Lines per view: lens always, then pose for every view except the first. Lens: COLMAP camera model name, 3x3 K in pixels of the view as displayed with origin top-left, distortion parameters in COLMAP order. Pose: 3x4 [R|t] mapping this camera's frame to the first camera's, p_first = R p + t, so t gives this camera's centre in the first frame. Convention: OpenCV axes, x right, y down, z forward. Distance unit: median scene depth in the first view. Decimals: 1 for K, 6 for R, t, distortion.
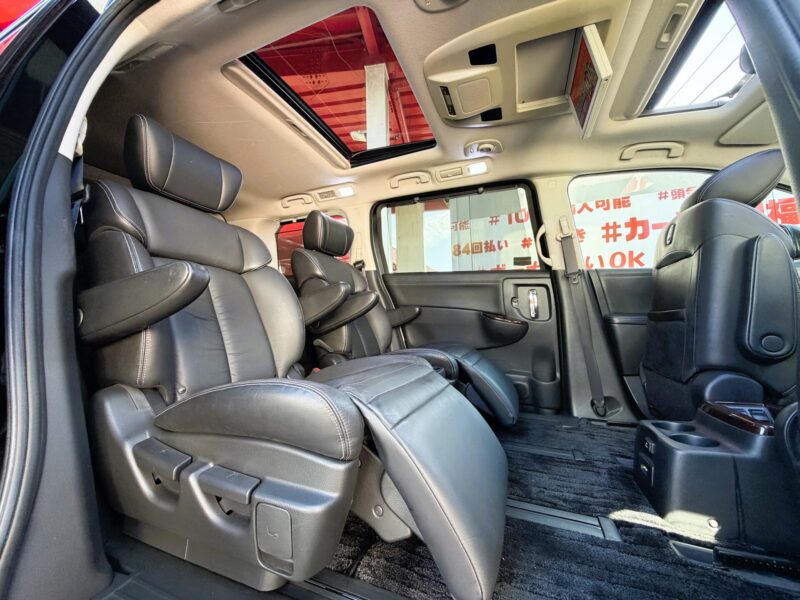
lens RADIAL K [[327.2, 0, 400.0], [0, 327.2, 334.7], [0, 0, 1]] dist [-0.000193, -0.000350]
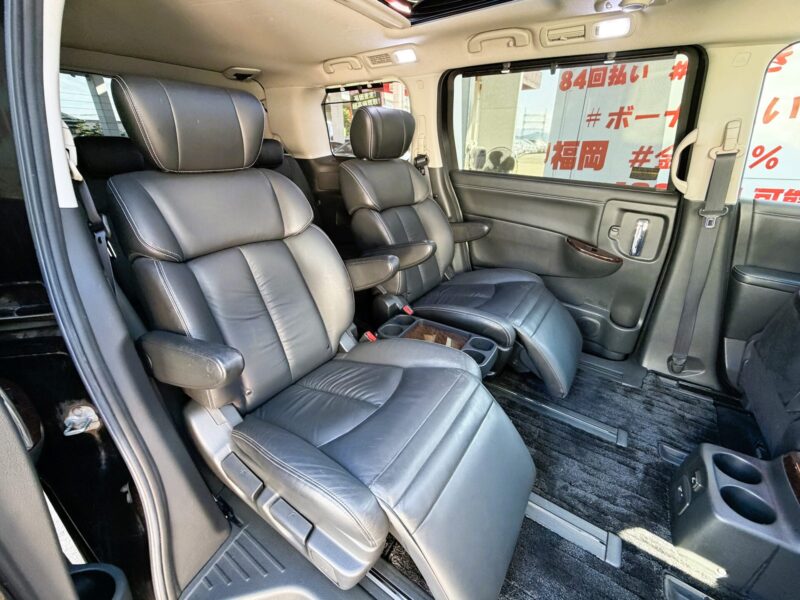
lens RADIAL K [[327.2, 0, 400.0], [0, 327.2, 334.7], [0, 0, 1]] dist [-0.000193, -0.000350]
pose [[0.977467, 0.110311, -0.179970, 0.019605], [-0.007732, 0.870724, 0.491712, -0.288957], [0.210945, -0.479241, 0.851957, 0.114775]]
